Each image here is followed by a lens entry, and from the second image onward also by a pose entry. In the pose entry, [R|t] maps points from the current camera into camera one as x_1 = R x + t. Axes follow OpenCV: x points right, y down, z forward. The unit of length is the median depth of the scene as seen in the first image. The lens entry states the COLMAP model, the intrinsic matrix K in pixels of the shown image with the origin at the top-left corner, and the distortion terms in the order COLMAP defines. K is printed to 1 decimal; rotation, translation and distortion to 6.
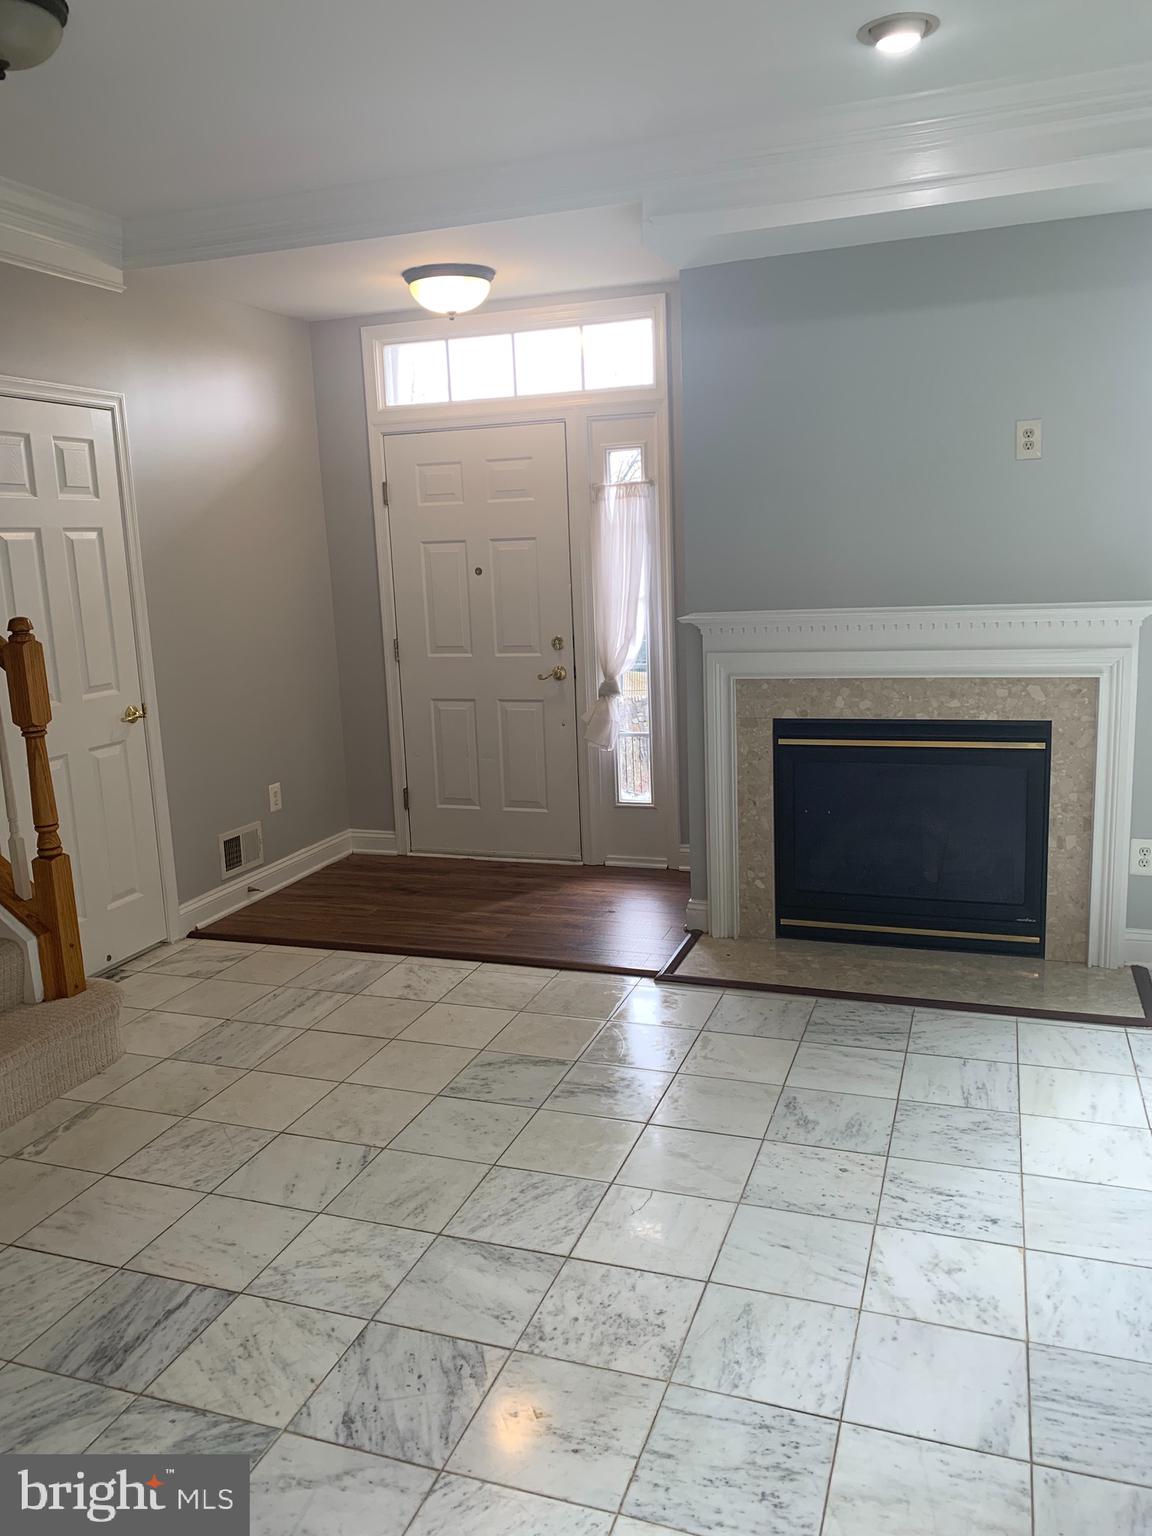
lens RADIAL K [[1177.7, 0, 572.2], [0, 1177.7, 757.8], [0, 0, 1]] dist [0.035660, -0.031709]
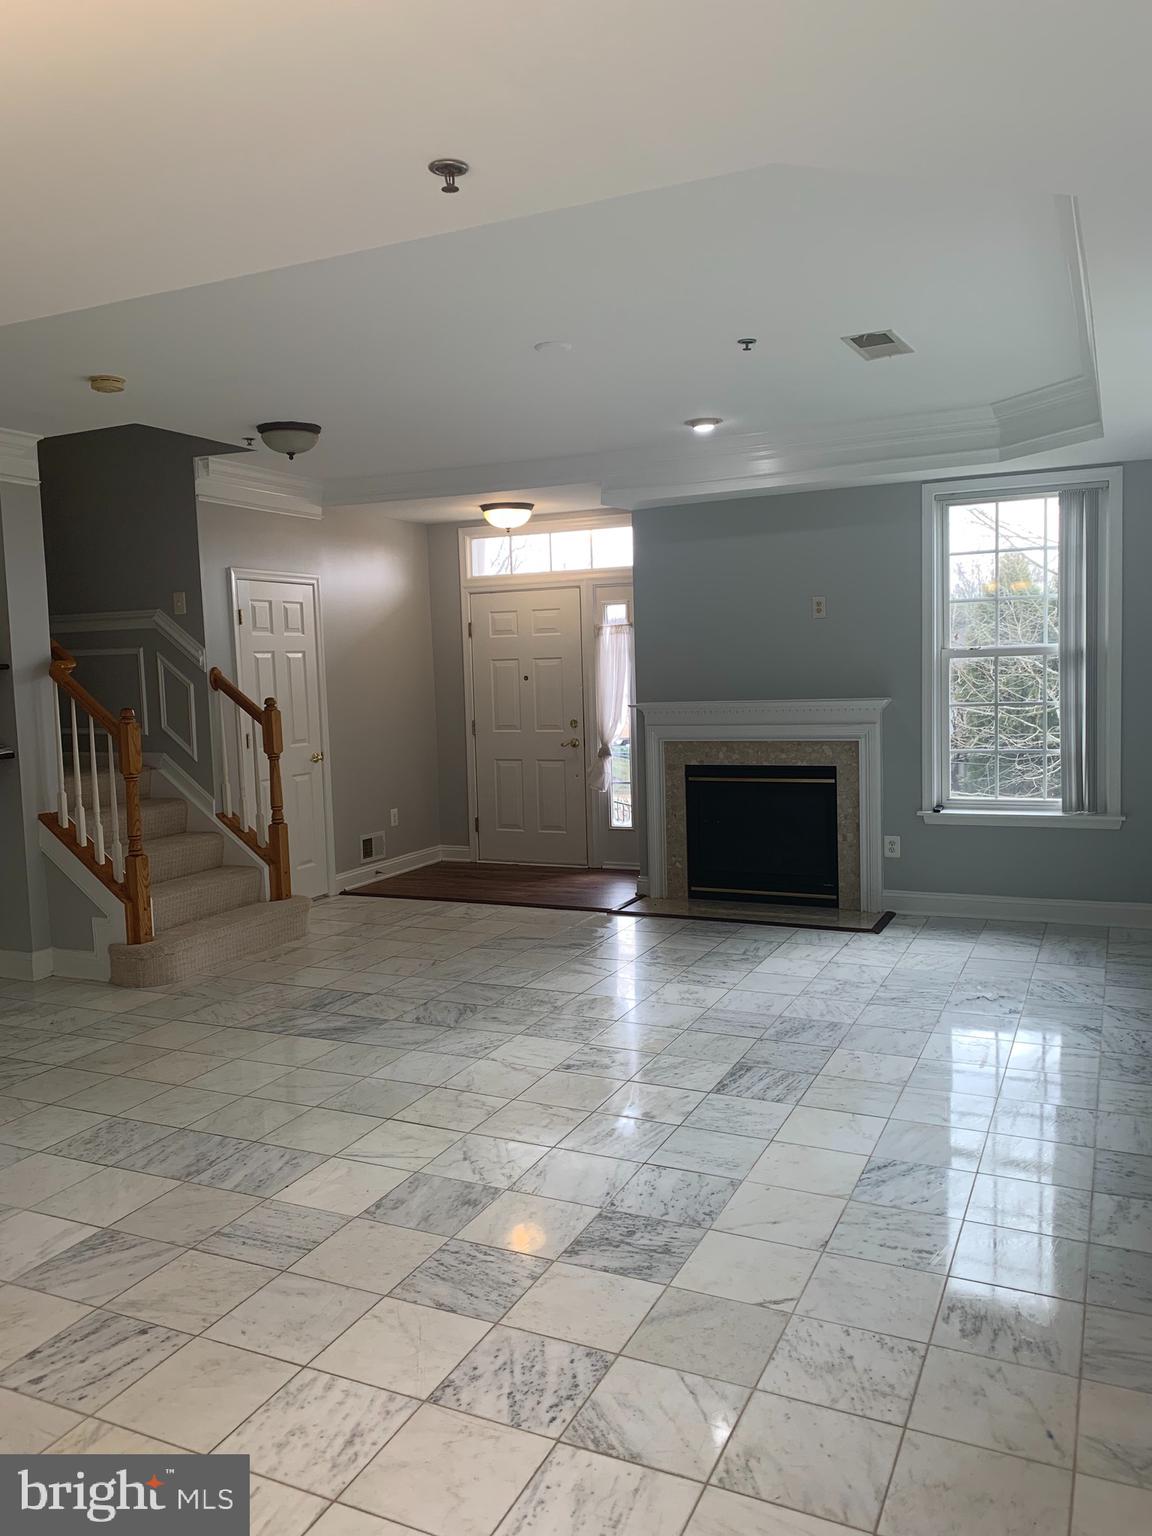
lens RADIAL K [[1177.7, 0, 572.2], [0, 1177.7, 757.8], [0, 0, 1]] dist [0.035660, -0.031709]
pose [[0.995282, 0.016879, -0.095542, 0.175557], [-0.025864, 0.995274, -0.093601, 0.122773], [0.093510, 0.095631, 0.991015, -0.715597]]
